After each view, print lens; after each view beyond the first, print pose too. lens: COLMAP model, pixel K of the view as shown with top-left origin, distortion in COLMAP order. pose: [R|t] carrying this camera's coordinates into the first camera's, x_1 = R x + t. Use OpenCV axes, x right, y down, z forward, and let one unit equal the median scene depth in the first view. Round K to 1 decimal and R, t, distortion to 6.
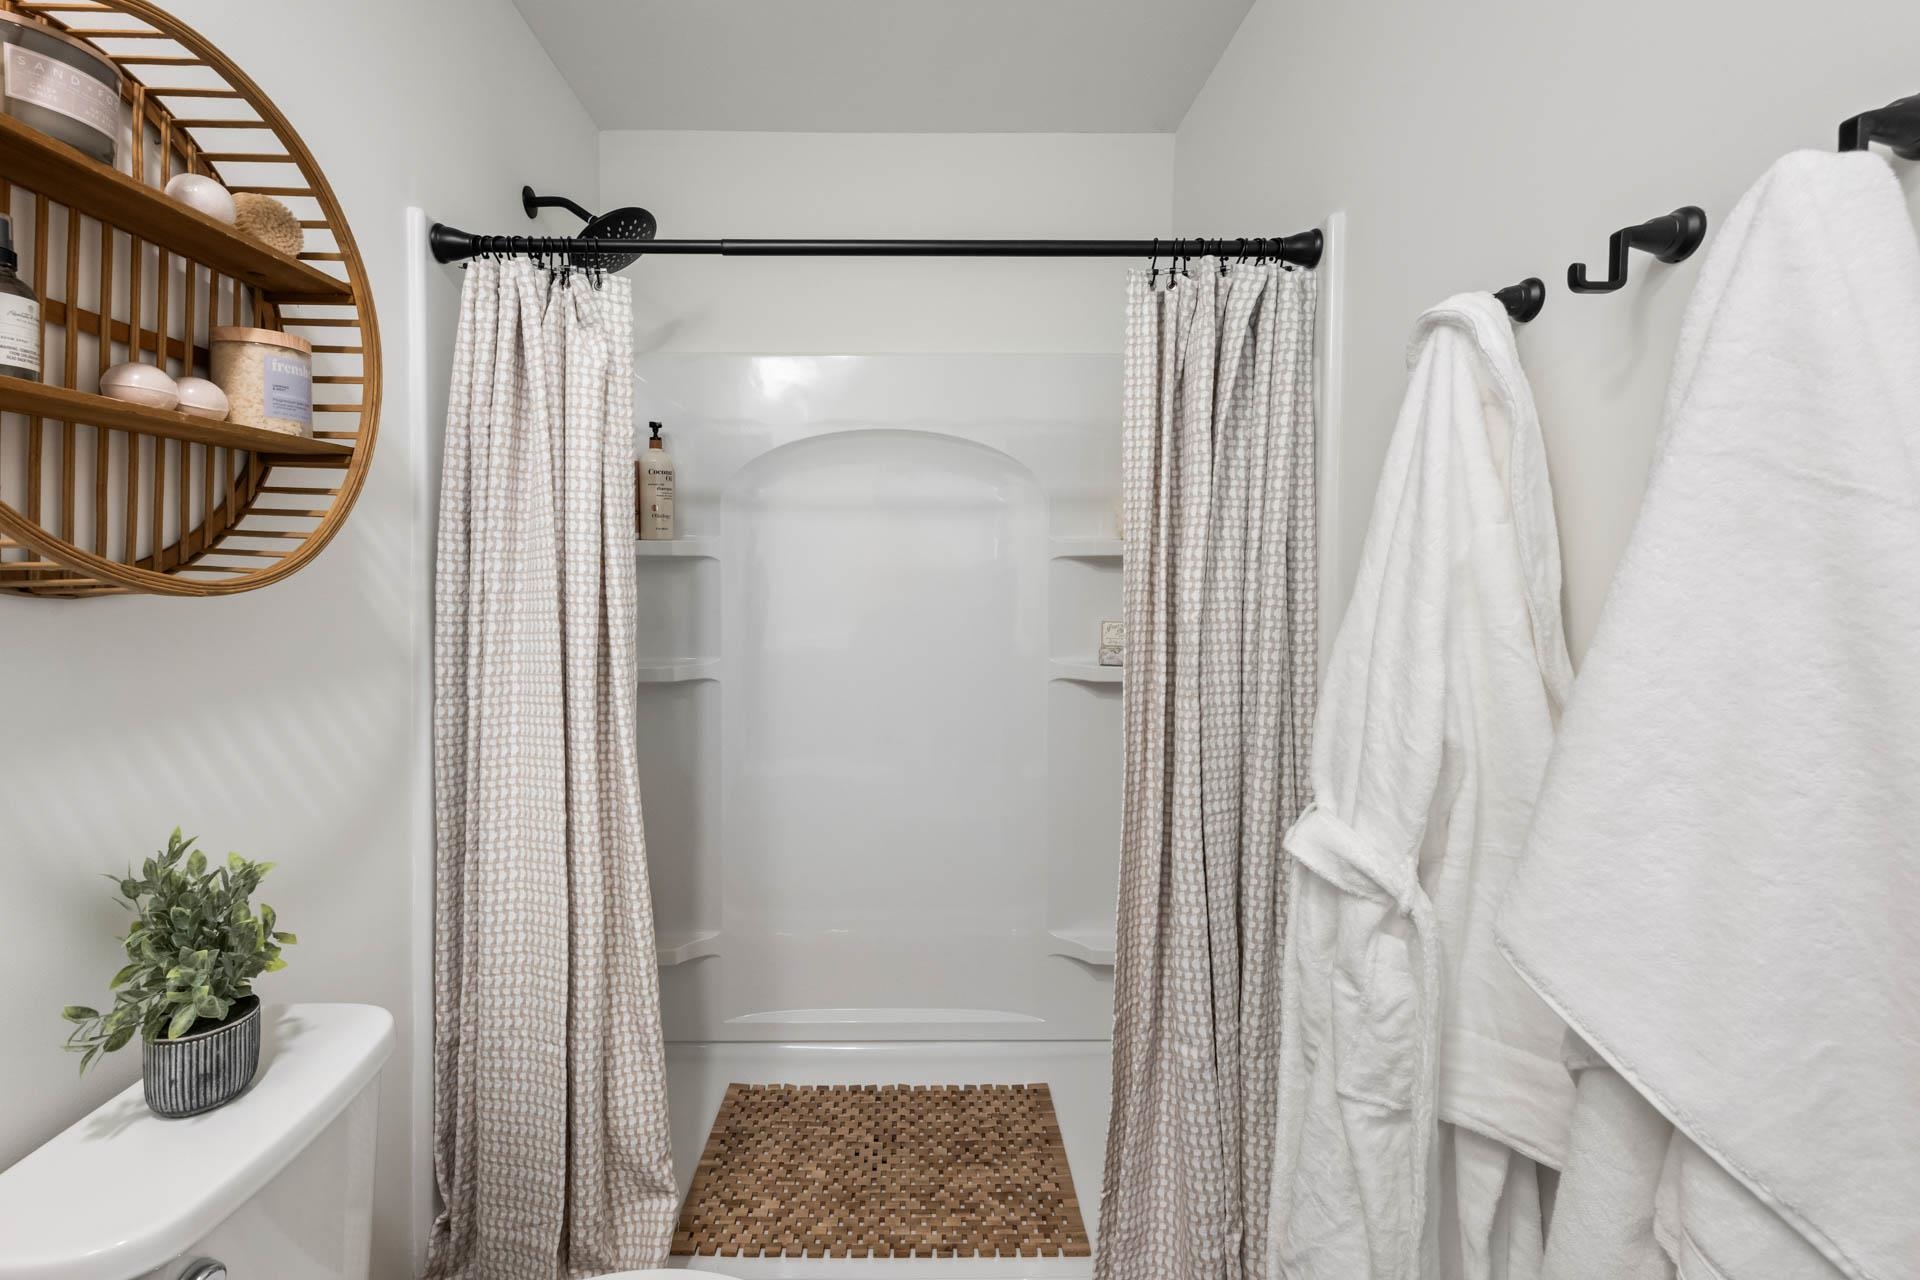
lens RADIAL K [[832.1, 0, 948.8], [0, 832.1, 580.5], [0, 0, 1]] dist [-0.002375, -0.000085]
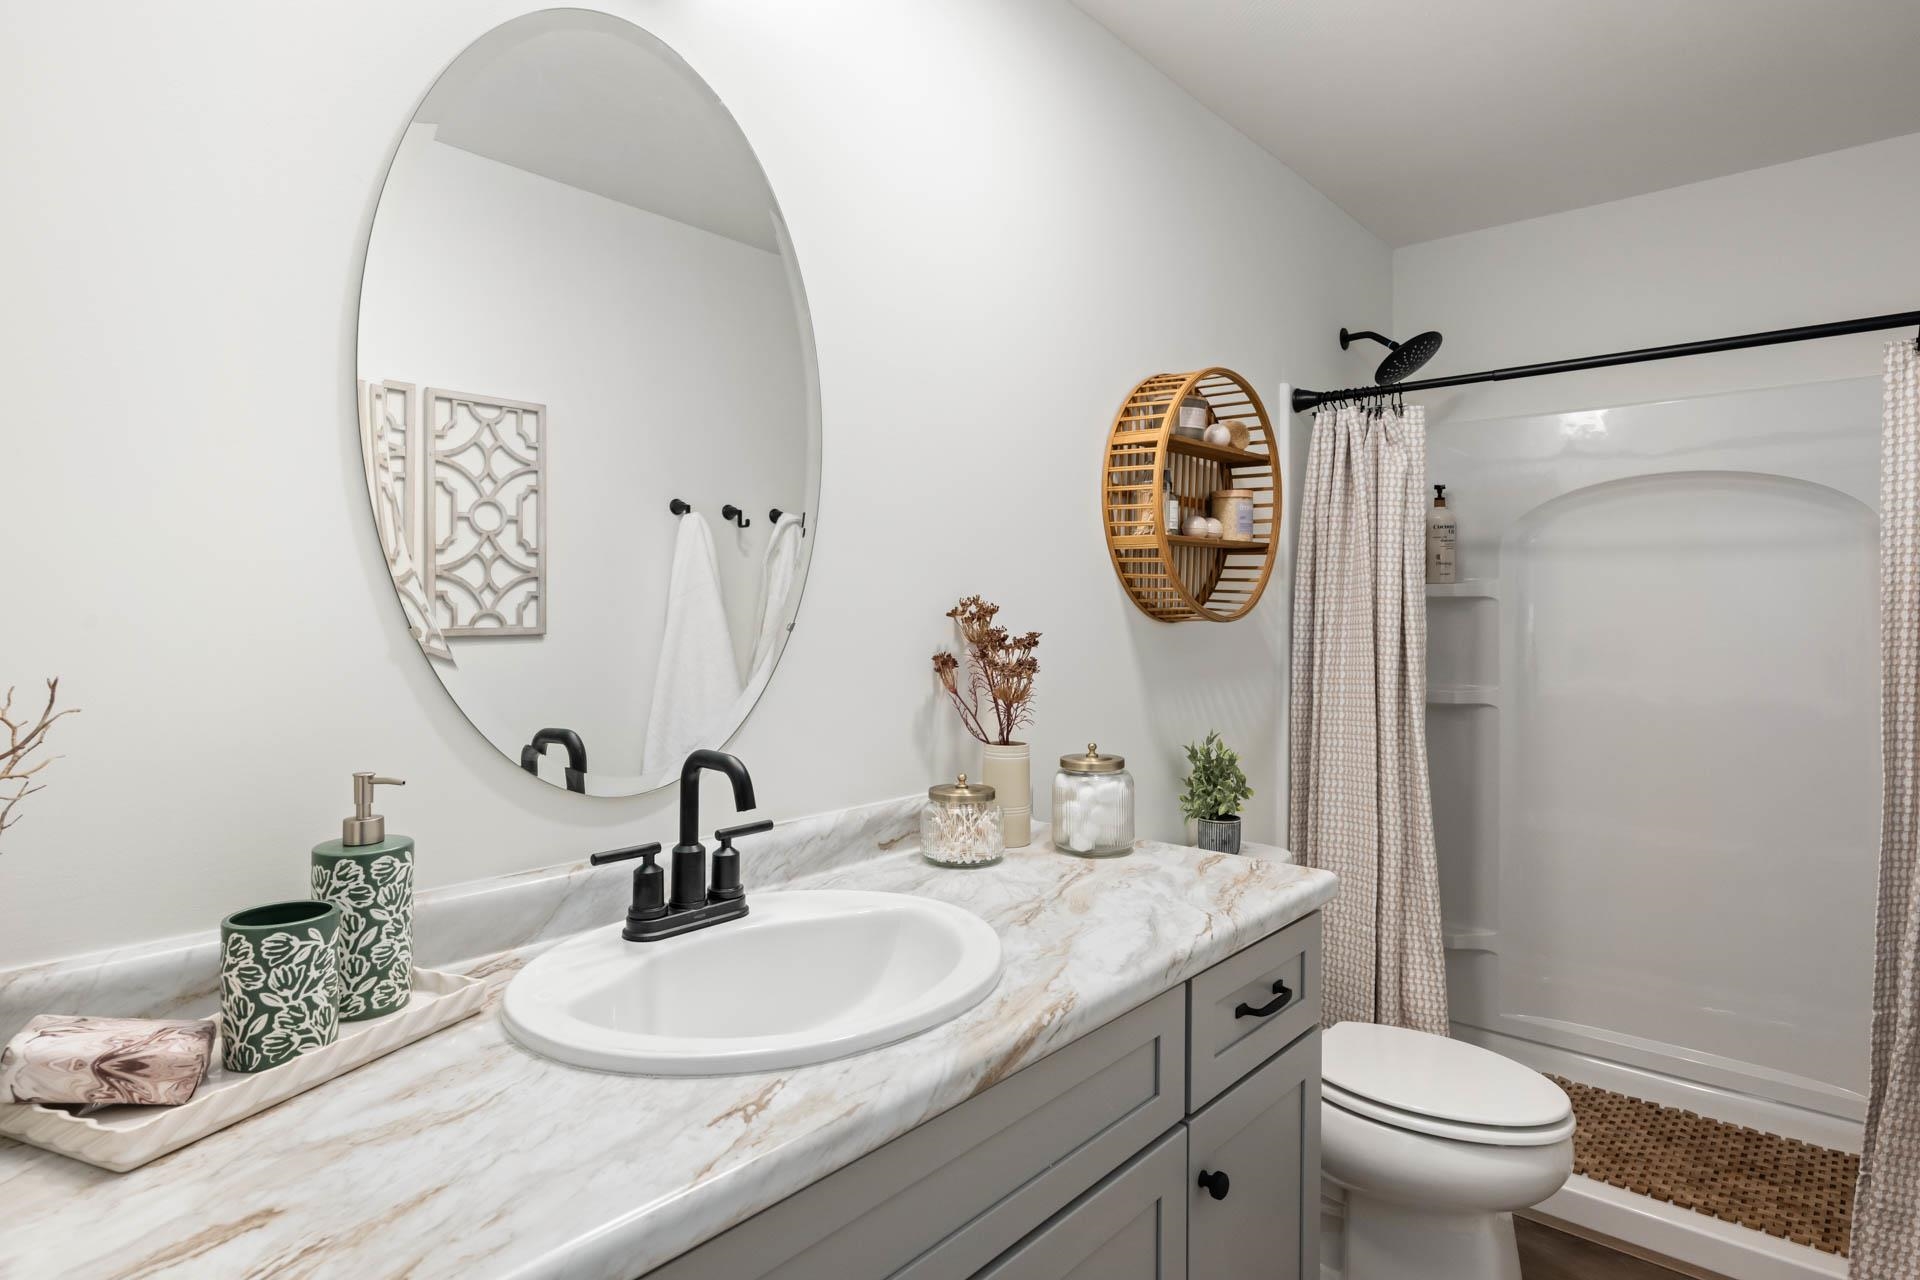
lens RADIAL K [[997.8, 0, 952.8], [0, 997.8, 617.8], [0, 0, 1]] dist [0.000881, 0.000860]
pose [[0.705910, 0.005363, -0.708281, 0.265142], [-0.007287, 0.999973, 0.000309, 0.006897], [0.708264, 0.004944, 0.705931, -0.790765]]
